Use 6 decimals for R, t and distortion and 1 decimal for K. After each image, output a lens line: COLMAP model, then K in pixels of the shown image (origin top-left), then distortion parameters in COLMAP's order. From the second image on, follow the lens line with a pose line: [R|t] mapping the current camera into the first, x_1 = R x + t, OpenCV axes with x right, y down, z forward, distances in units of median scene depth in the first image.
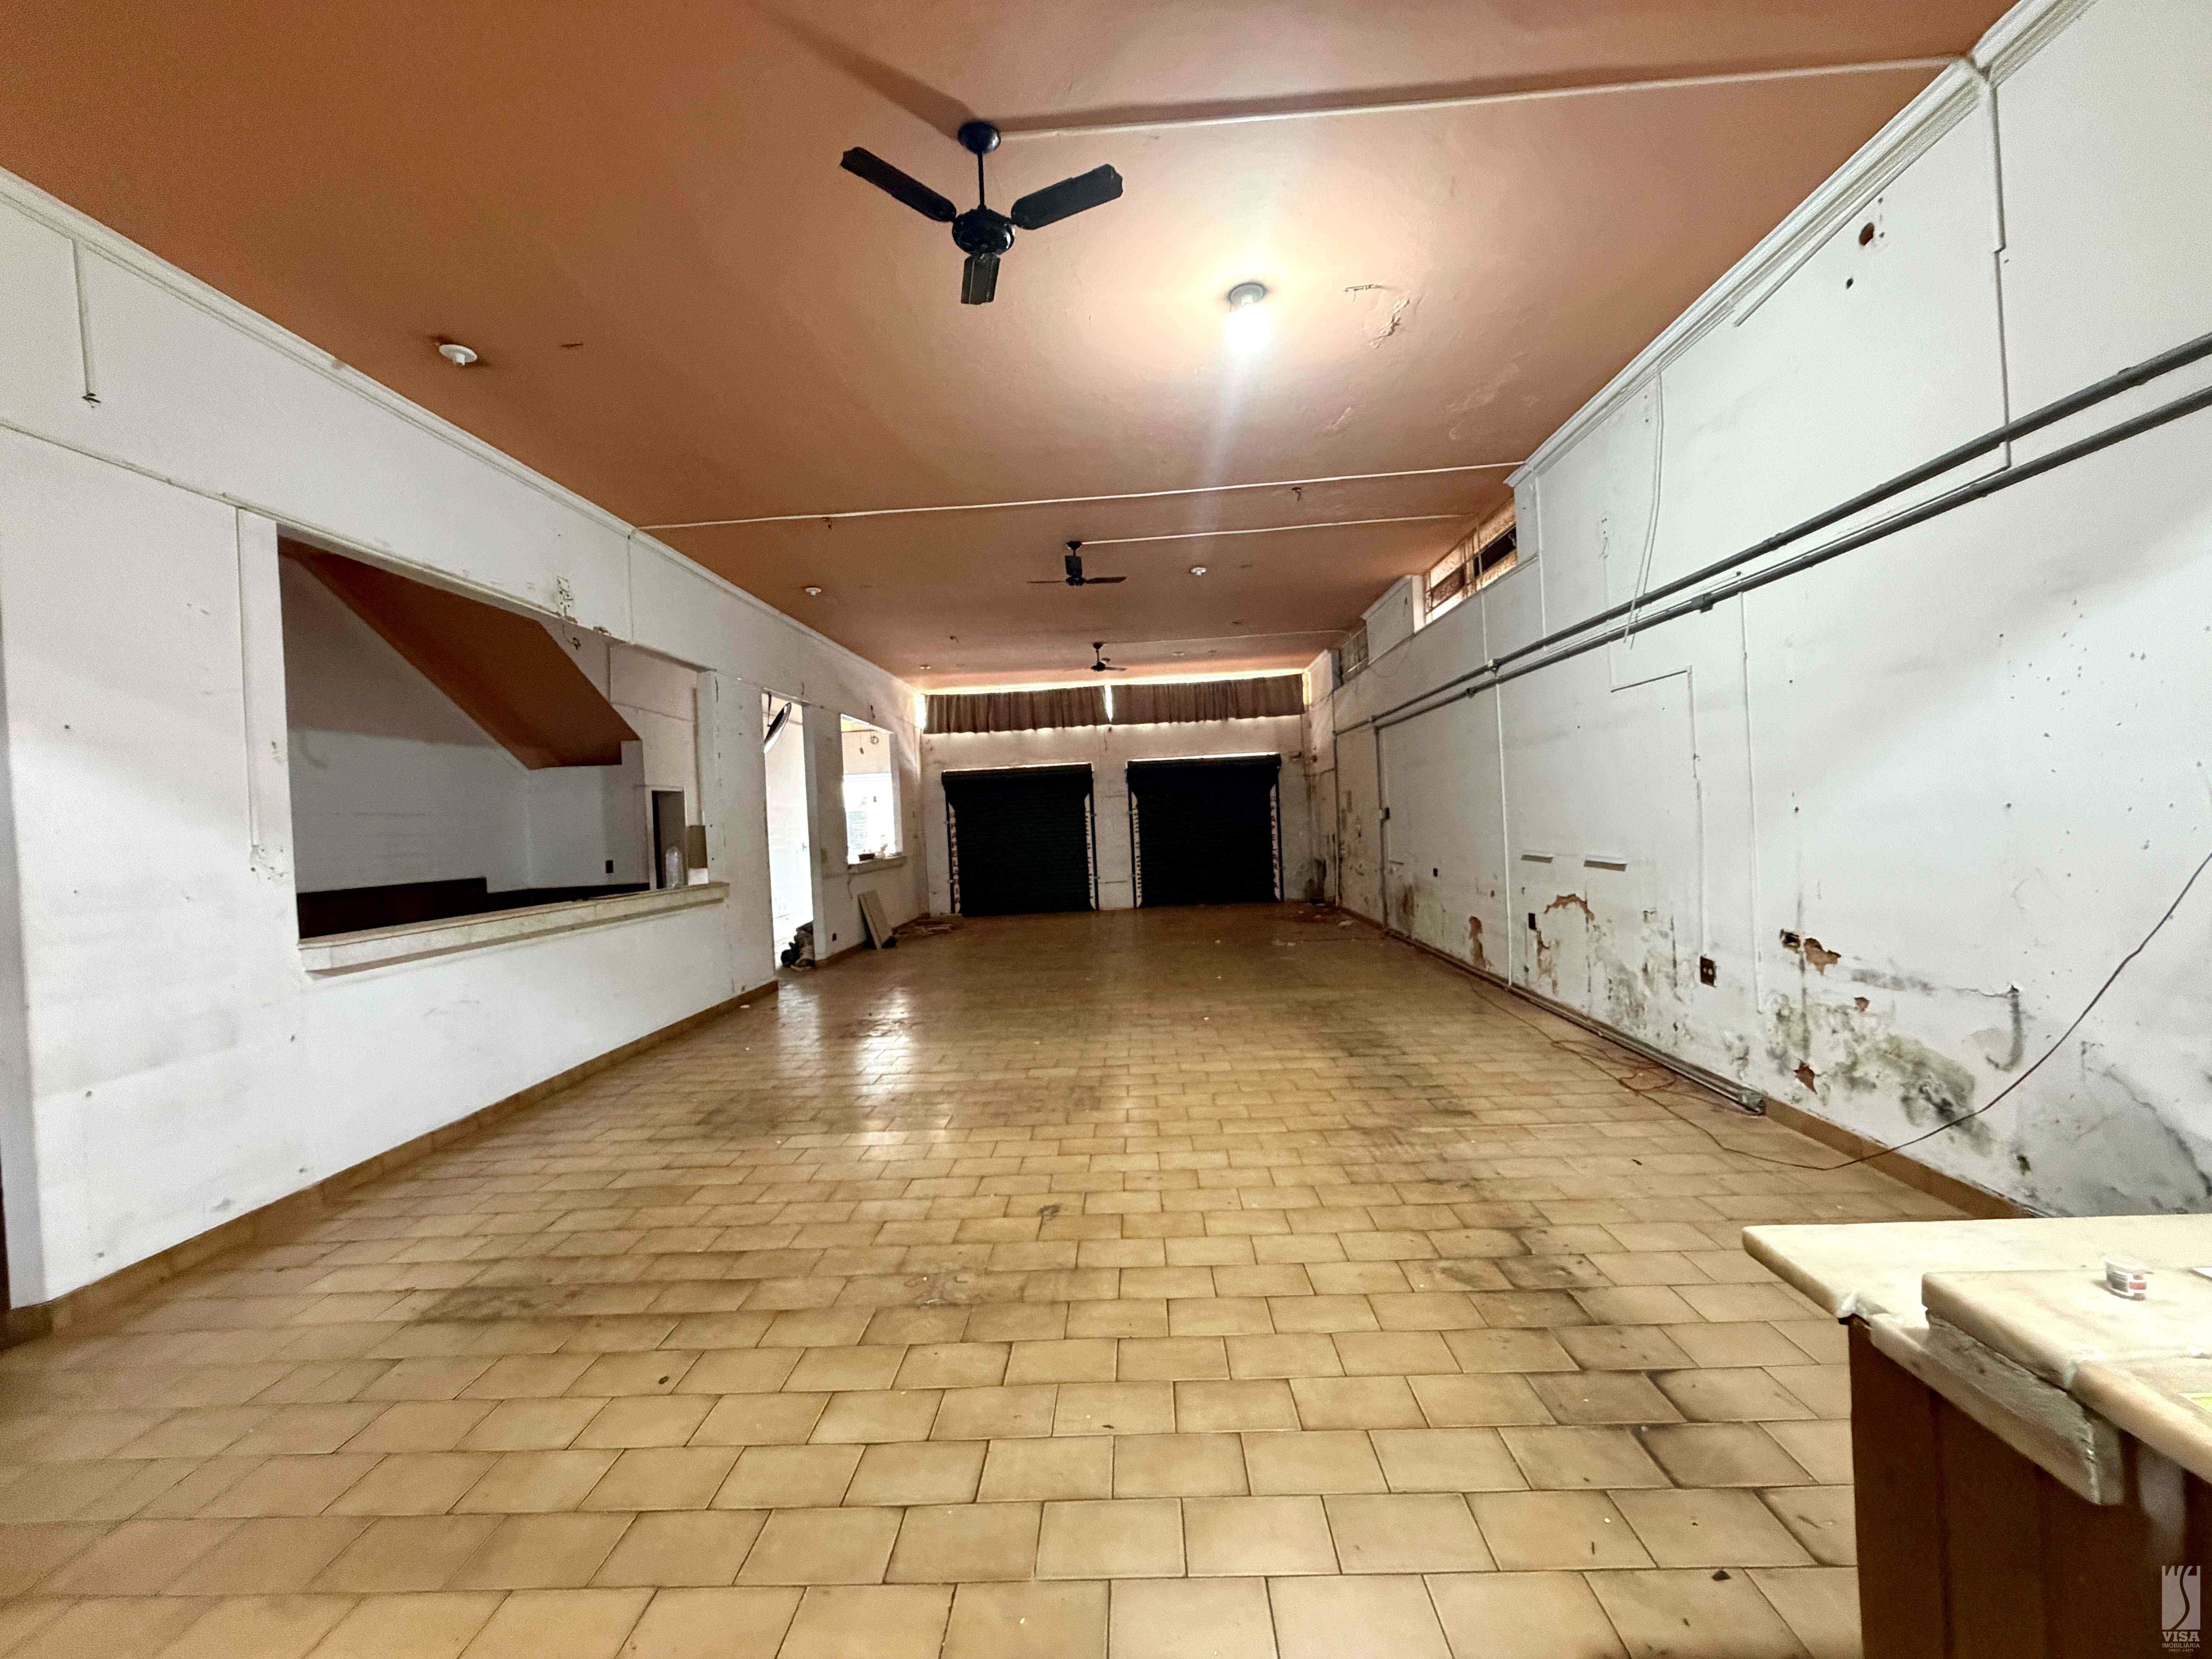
lens RADIAL K [[884.7, 0, 1101.5], [0, 884.7, 830.0], [0, 0, 1]] dist [0.003235, -0.001045]
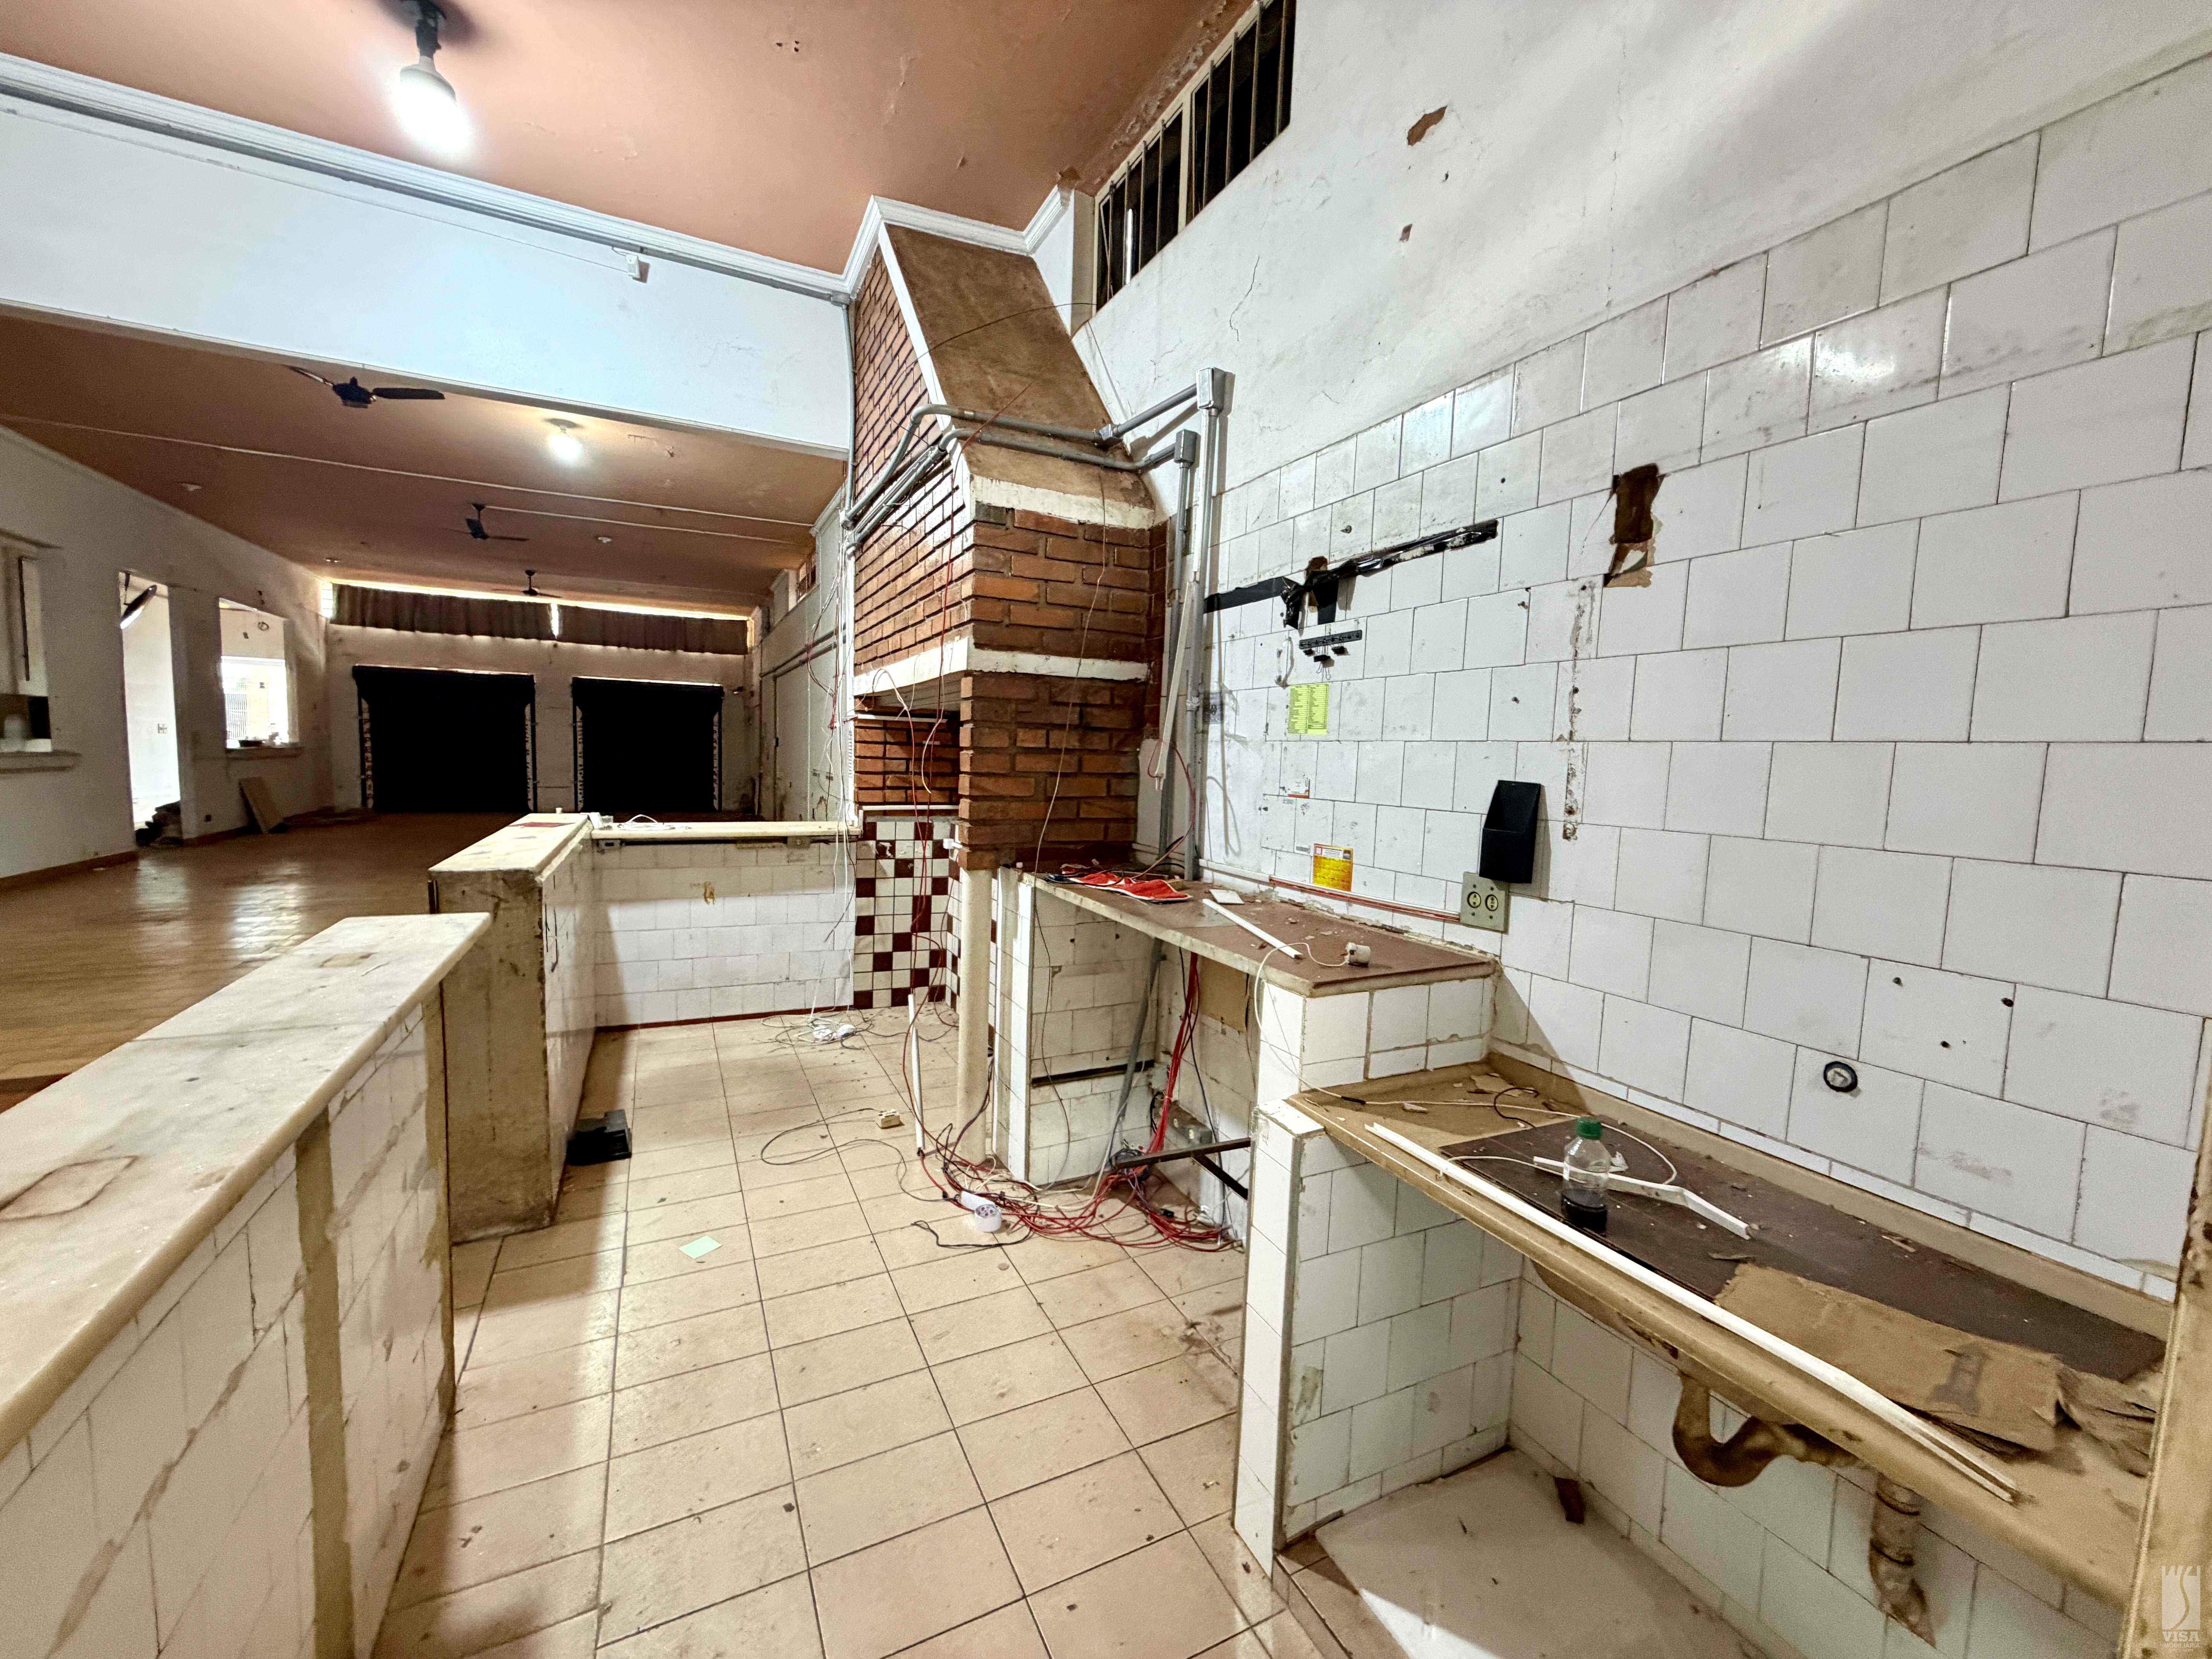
lens RADIAL K [[884.7, 0, 1103.4], [0, 884.7, 826.1], [0, 0, 1]] dist [0.003235, -0.001045]
pose [[0.870353, 0.036896, 0.491045, 0.069742], [-0.071374, 0.996111, 0.051662, 0.002290], [-0.487229, -0.080012, 0.869601, -0.286595]]
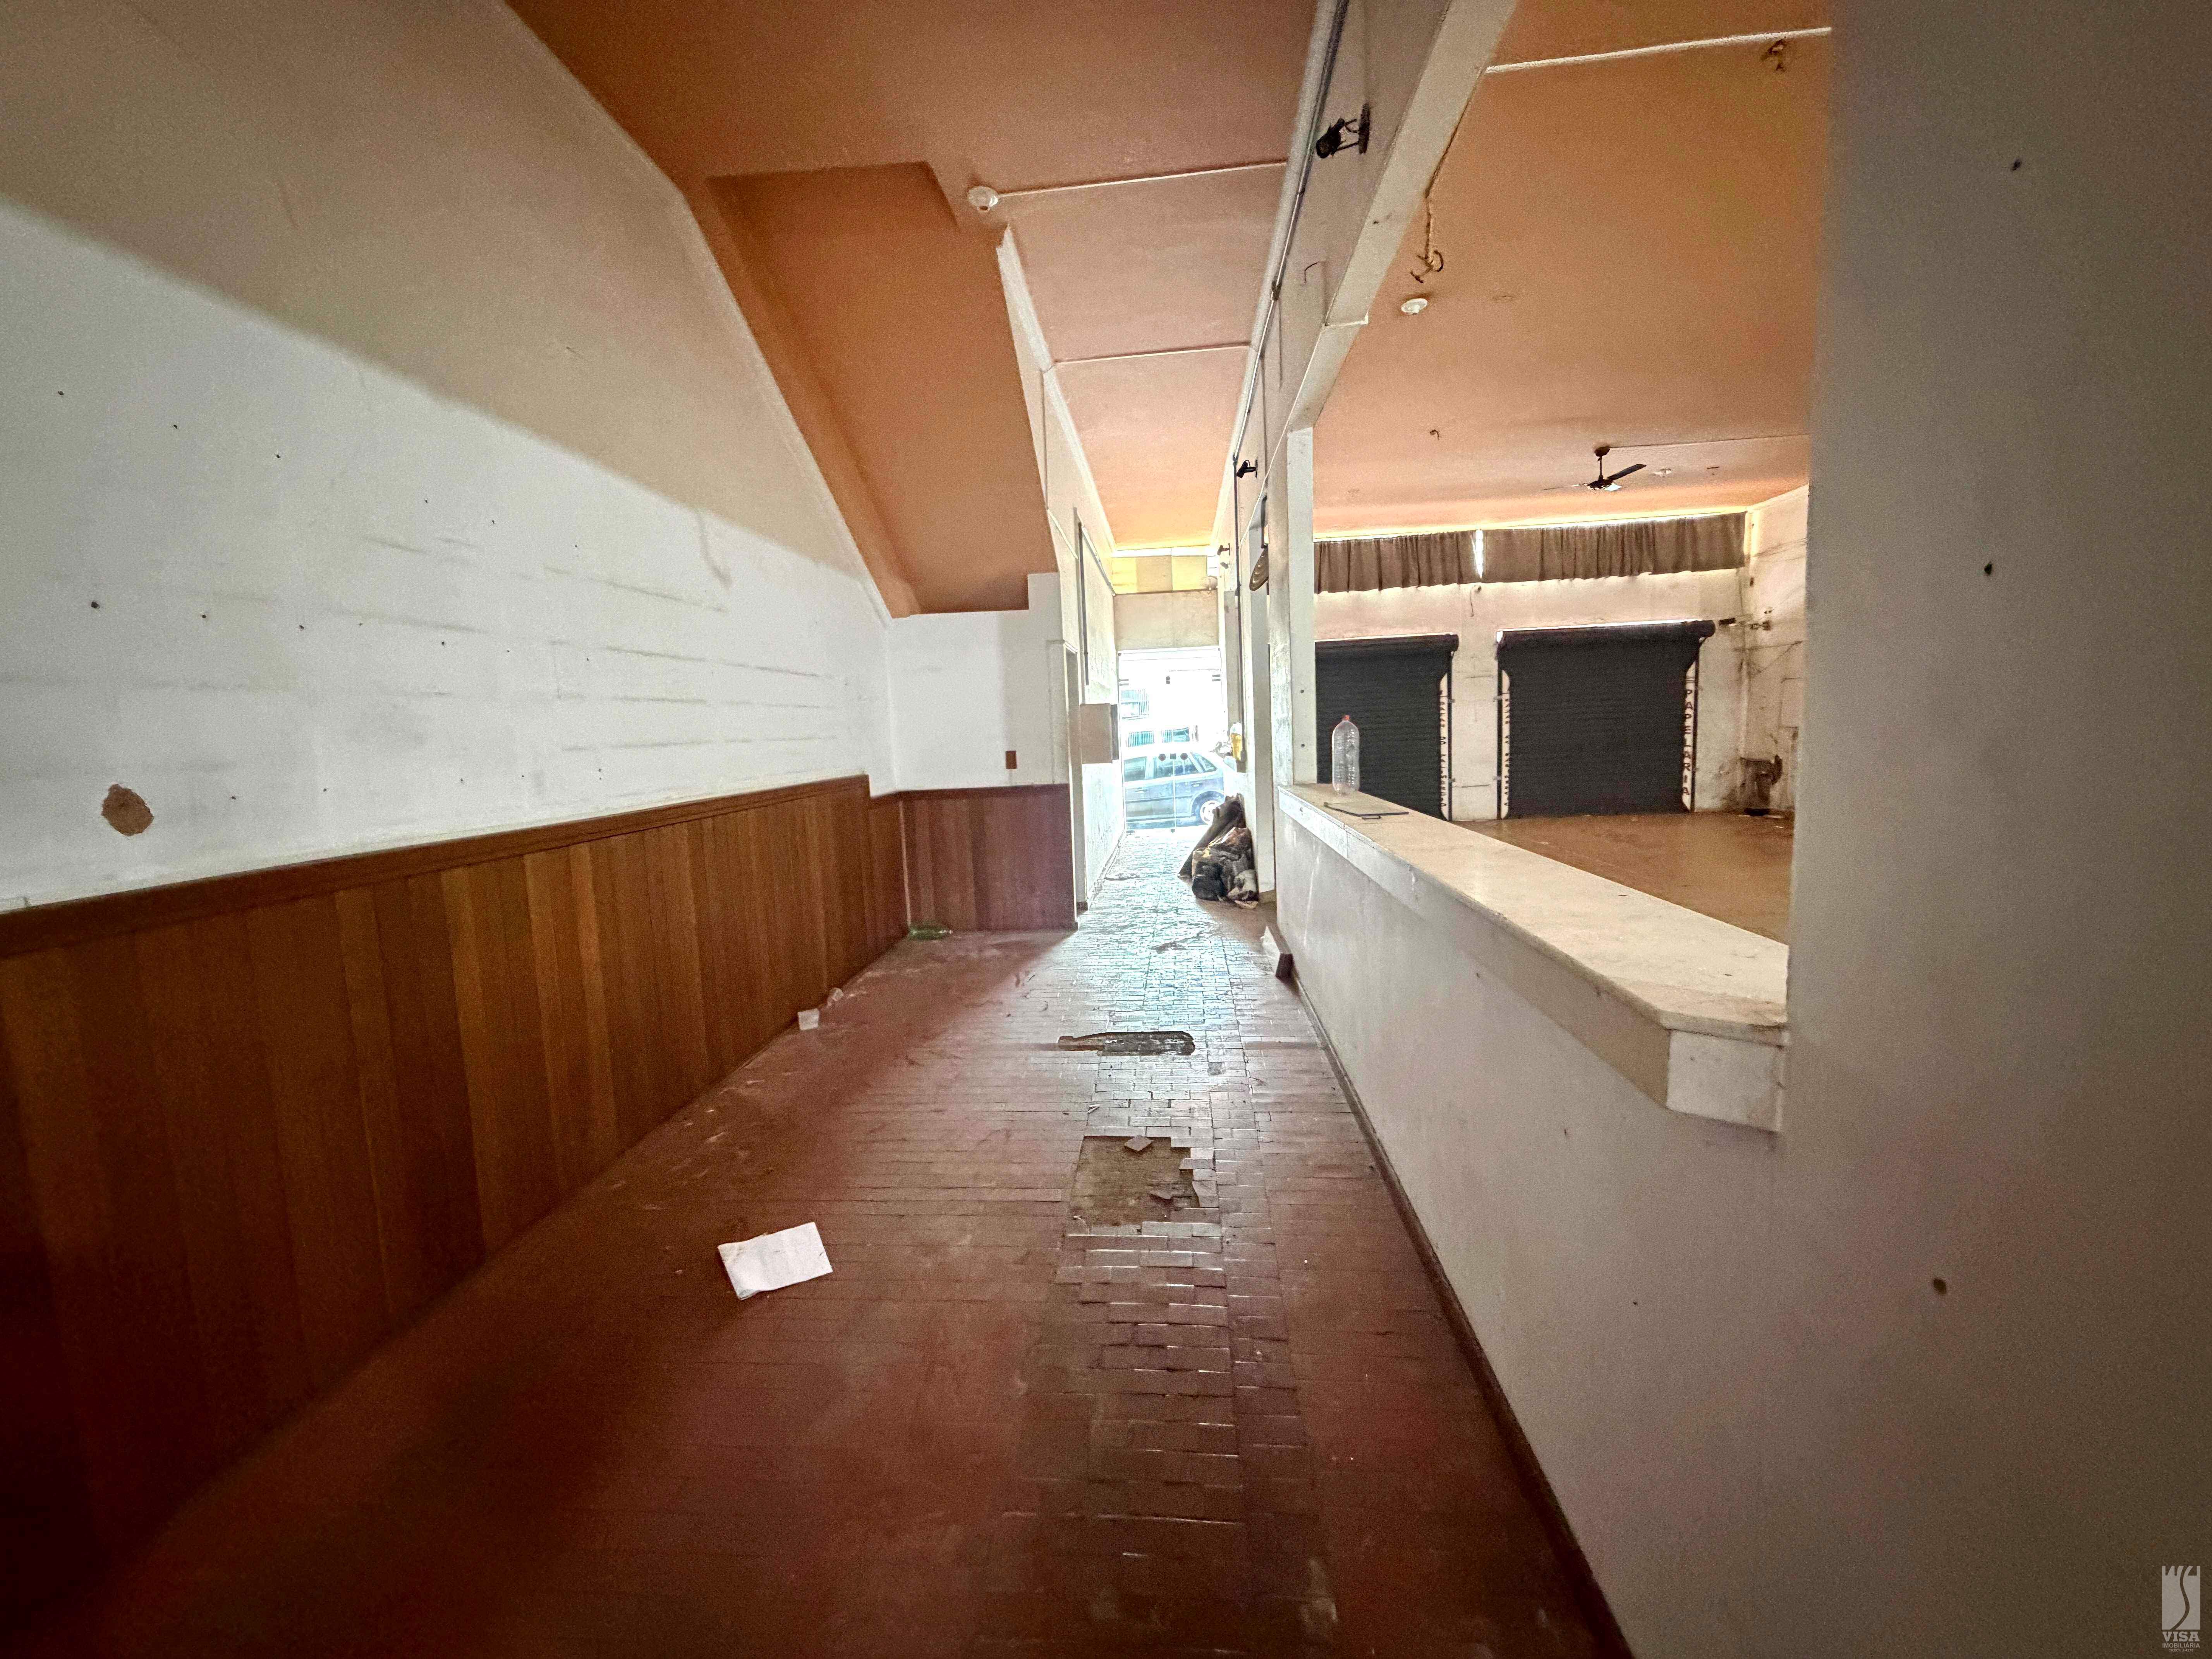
lens RADIAL K [[884.7, 0, 1111.1], [0, 884.7, 831.7], [0, 0, 1]] dist [0.003235, -0.001045]
pose [[0.999604, 0.008585, -0.026810, -0.293459], [-0.005495, 0.993552, 0.113246, 0.011888], [0.027609, -0.113054, 0.993205, 0.198330]]
